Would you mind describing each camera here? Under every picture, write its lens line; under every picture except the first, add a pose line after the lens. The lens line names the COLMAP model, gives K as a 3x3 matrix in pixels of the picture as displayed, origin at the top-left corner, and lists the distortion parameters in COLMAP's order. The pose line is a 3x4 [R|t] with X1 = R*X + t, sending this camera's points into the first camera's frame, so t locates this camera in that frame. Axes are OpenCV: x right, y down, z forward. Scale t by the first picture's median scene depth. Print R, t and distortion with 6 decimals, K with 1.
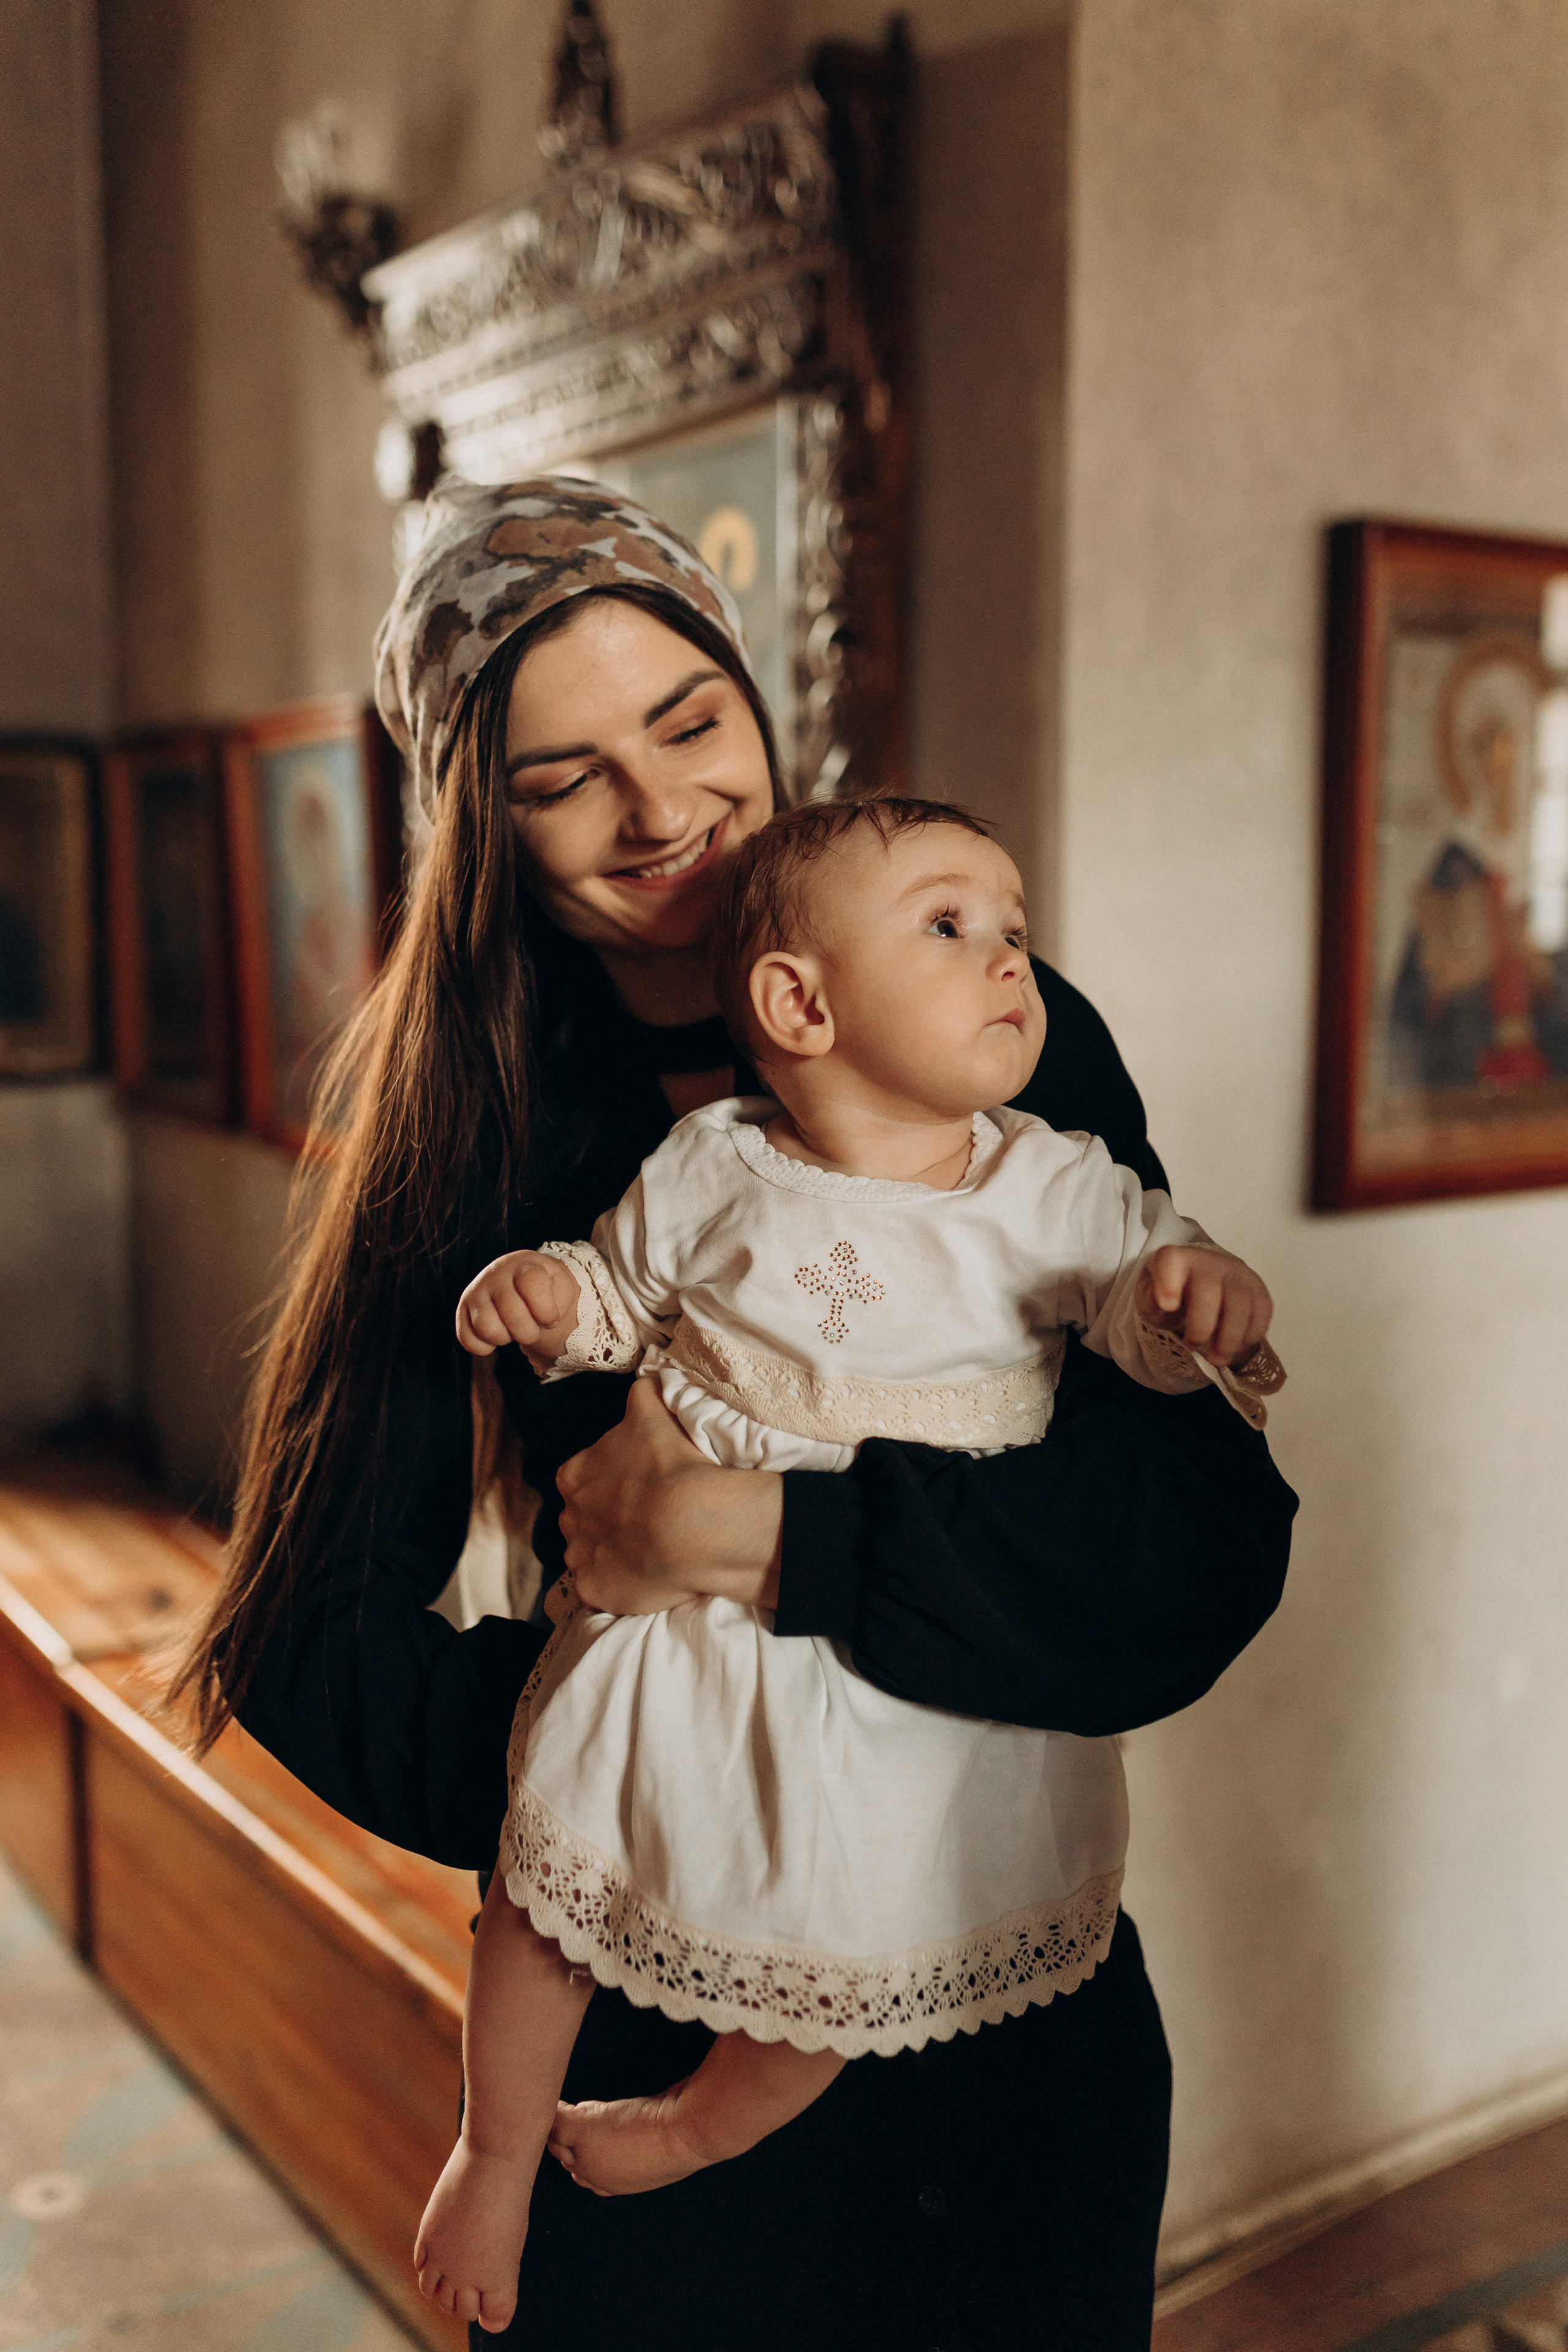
lens RADIAL K [[2399.1, 0, 808.1], [0, 2399.1, 1151.1], [0, 0, 1]] dist [0.028640, 0.000000]
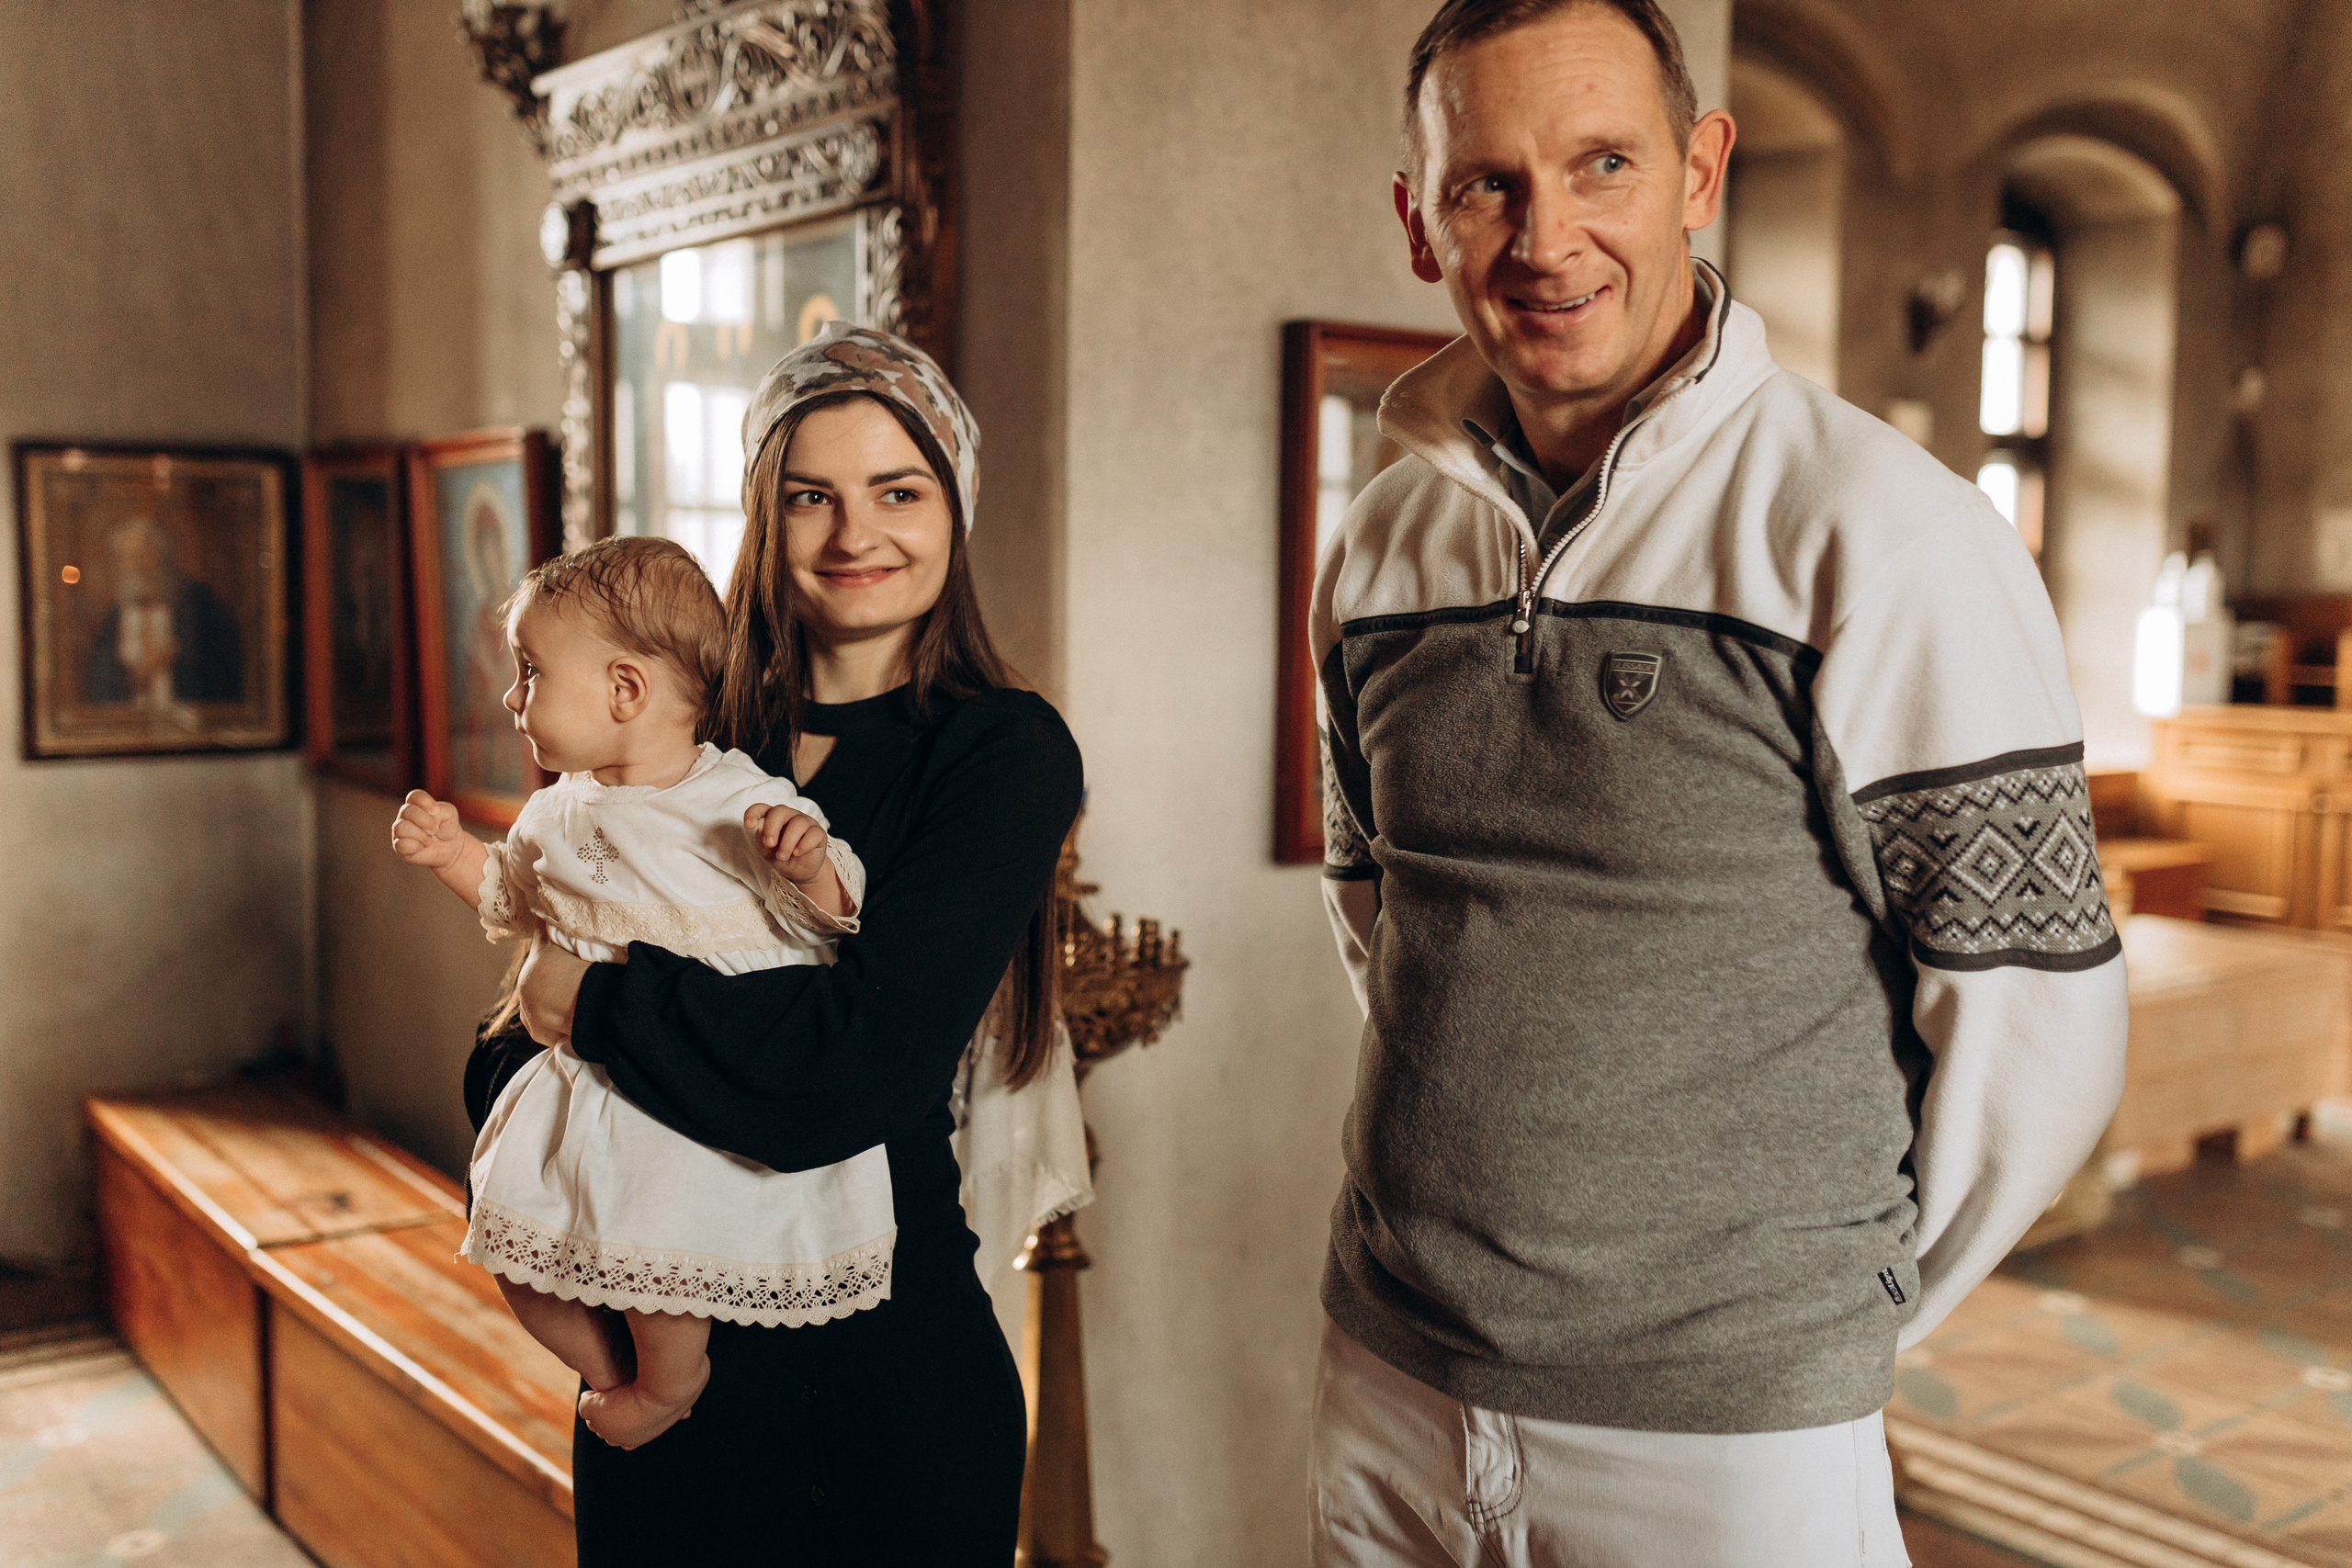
lens RADIAL K [[2299.3, 0, 1198.9], [0, 2299.3, 757.7], [0, 0, 1]] dist [0.021747, 0.000000]
pose [[0.996537, 0.006281, 0.082912, 0.055466], [-0.004080, 0.999635, -0.026694, 0.002626], [-0.083050, 0.026263, 0.996199, -0.164995]]
